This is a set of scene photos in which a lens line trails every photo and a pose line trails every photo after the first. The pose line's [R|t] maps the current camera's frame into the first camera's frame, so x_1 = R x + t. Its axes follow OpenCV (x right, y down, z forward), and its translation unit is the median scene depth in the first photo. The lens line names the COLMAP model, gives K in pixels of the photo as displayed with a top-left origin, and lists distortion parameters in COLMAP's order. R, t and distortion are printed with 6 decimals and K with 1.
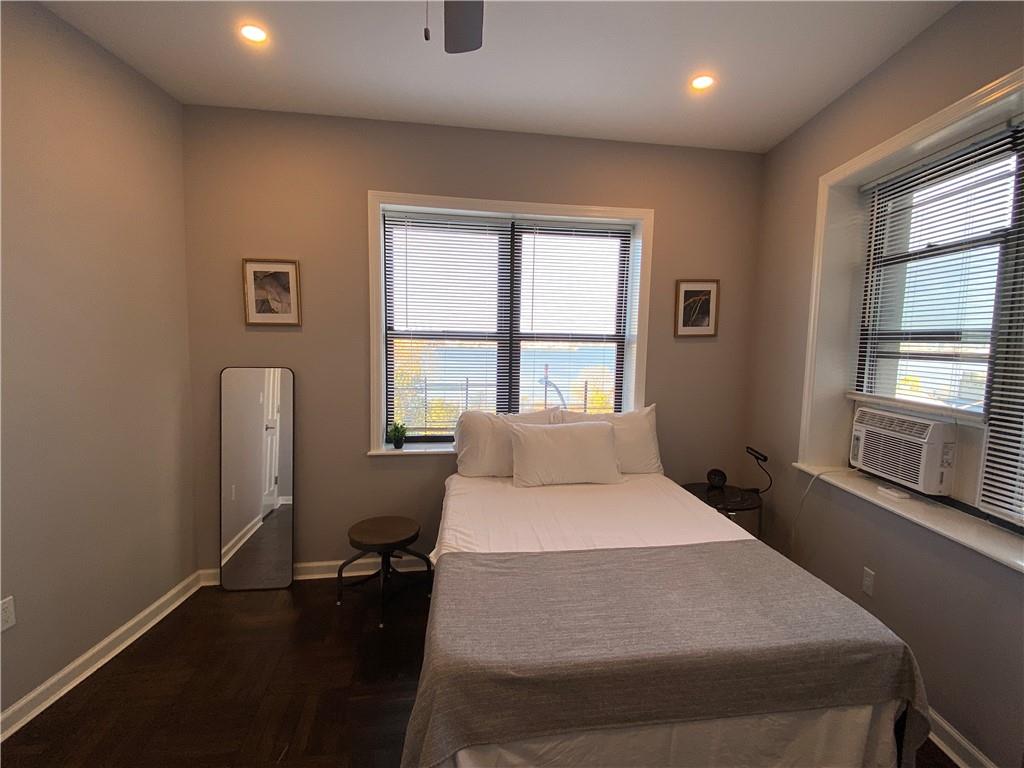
lens RADIAL K [[490.6, 0, 509.5], [0, 490.6, 388.1], [0, 0, 1]] dist [0.021522, -0.022512]
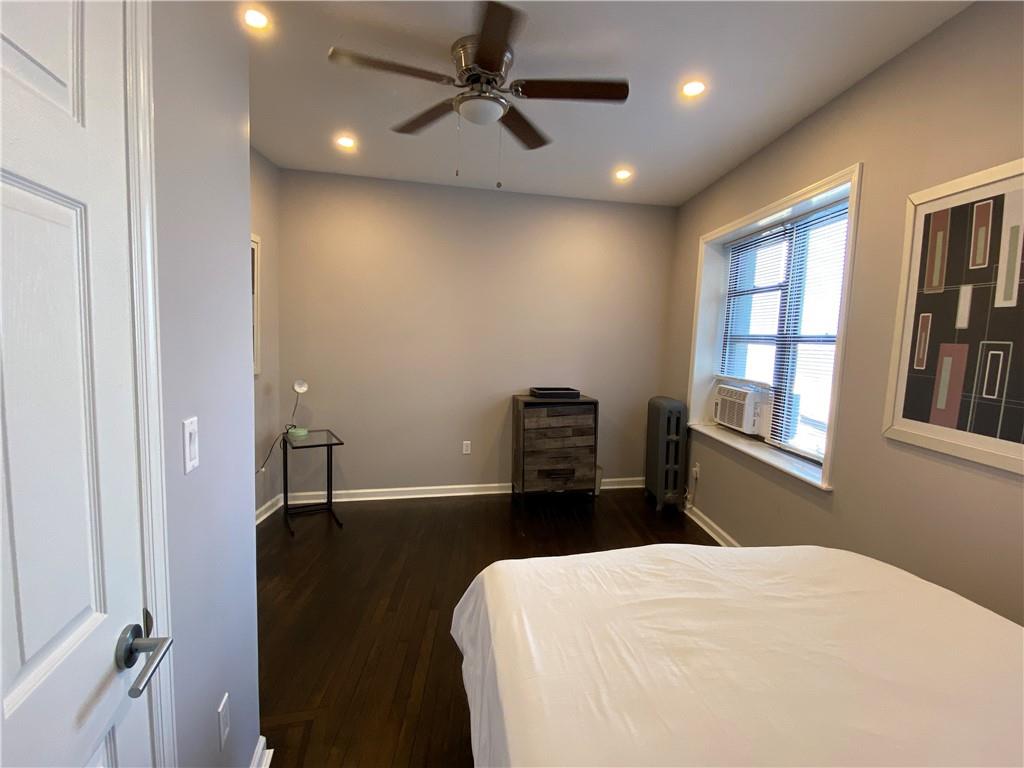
lens RADIAL K [[490.6, 0, 509.5], [0, 490.6, 388.1], [0, 0, 1]] dist [0.021522, -0.022512]
pose [[0.999621, 0.022471, 0.015928, 0.001568], [-0.022777, 0.999554, 0.019313, 0.035030], [-0.015487, -0.019668, 0.999687, -0.583531]]
